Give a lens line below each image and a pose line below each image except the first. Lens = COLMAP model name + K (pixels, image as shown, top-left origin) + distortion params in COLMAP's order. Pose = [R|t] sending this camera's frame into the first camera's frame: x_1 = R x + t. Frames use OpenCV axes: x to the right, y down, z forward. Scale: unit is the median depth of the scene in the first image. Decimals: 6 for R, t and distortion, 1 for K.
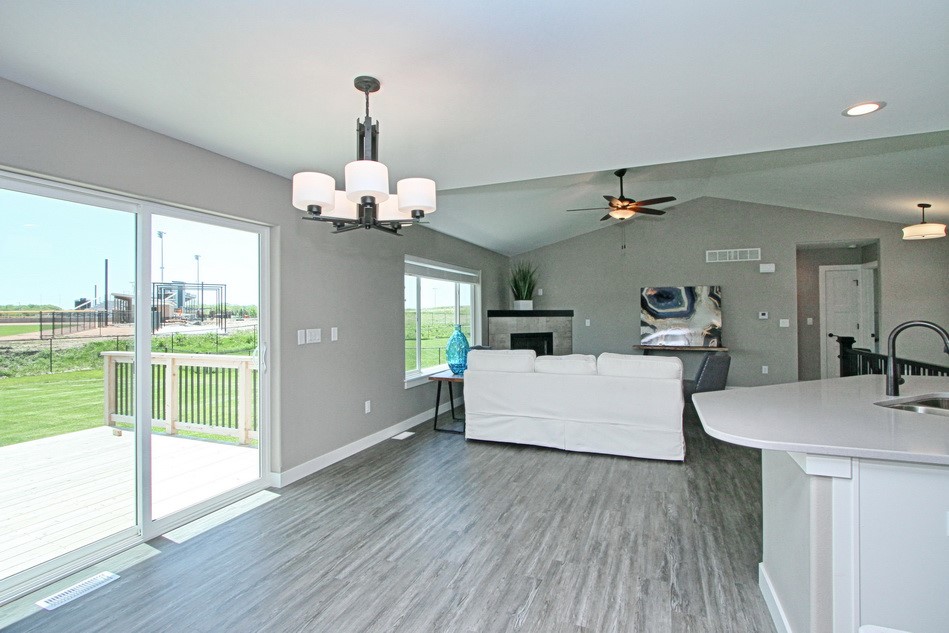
lens RADIAL K [[436.8, 0, 474.5], [0, 436.8, 316.5], [0, 0, 1]] dist [-0.002267, -0.000096]
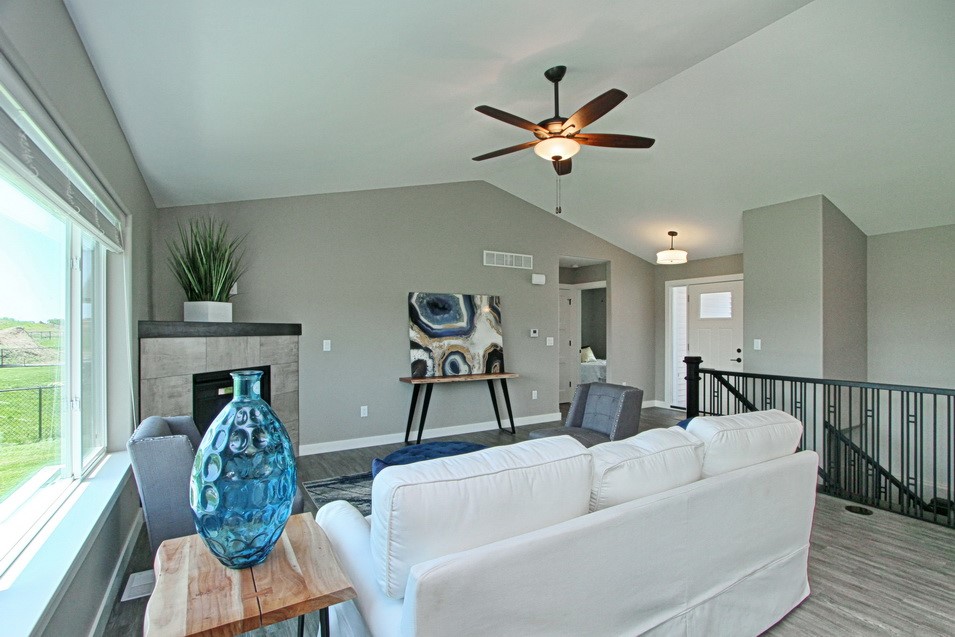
lens RADIAL K [[451.2, 0, 481.7], [0, 451.2, 331.1], [0, 0, 1]] dist [-0.001318, -0.000281]
pose [[0.582763, 0.001268, 0.812641, -0.127658], [0.001828, 0.999994, -0.002872, -0.003625], [-0.812640, 0.003159, 0.582757, 0.531705]]
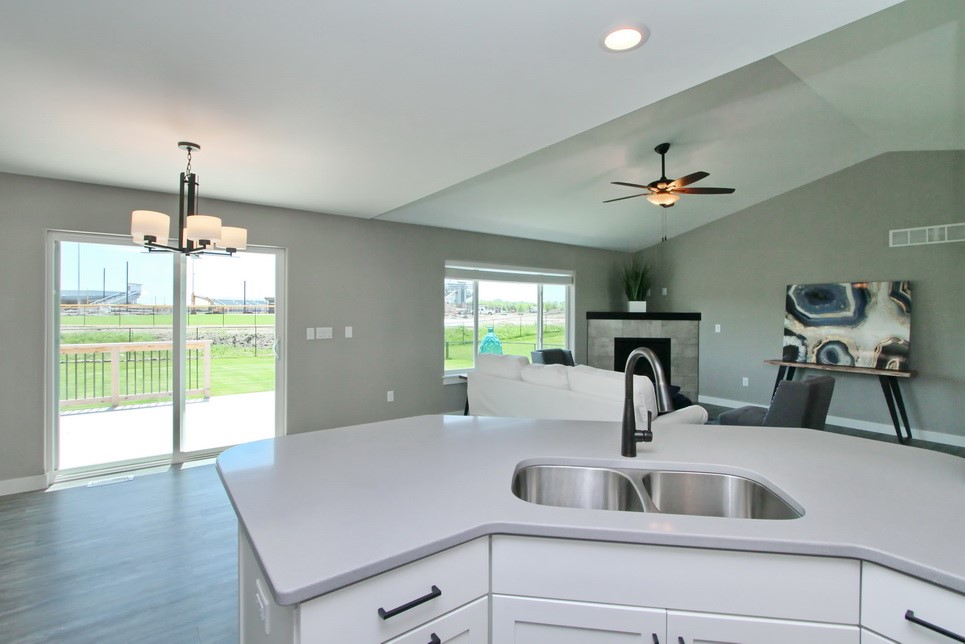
lens RADIAL K [[438.0, 0, 482.5], [0, 438.0, 322.0], [0, 0, 1]] dist [-0.000472, -0.000157]
pose [[0.867426, 0.024555, -0.496960, 0.318611], [-0.015985, 0.999641, 0.021493, -0.009969], [0.497310, -0.010700, 0.867507, 0.074848]]
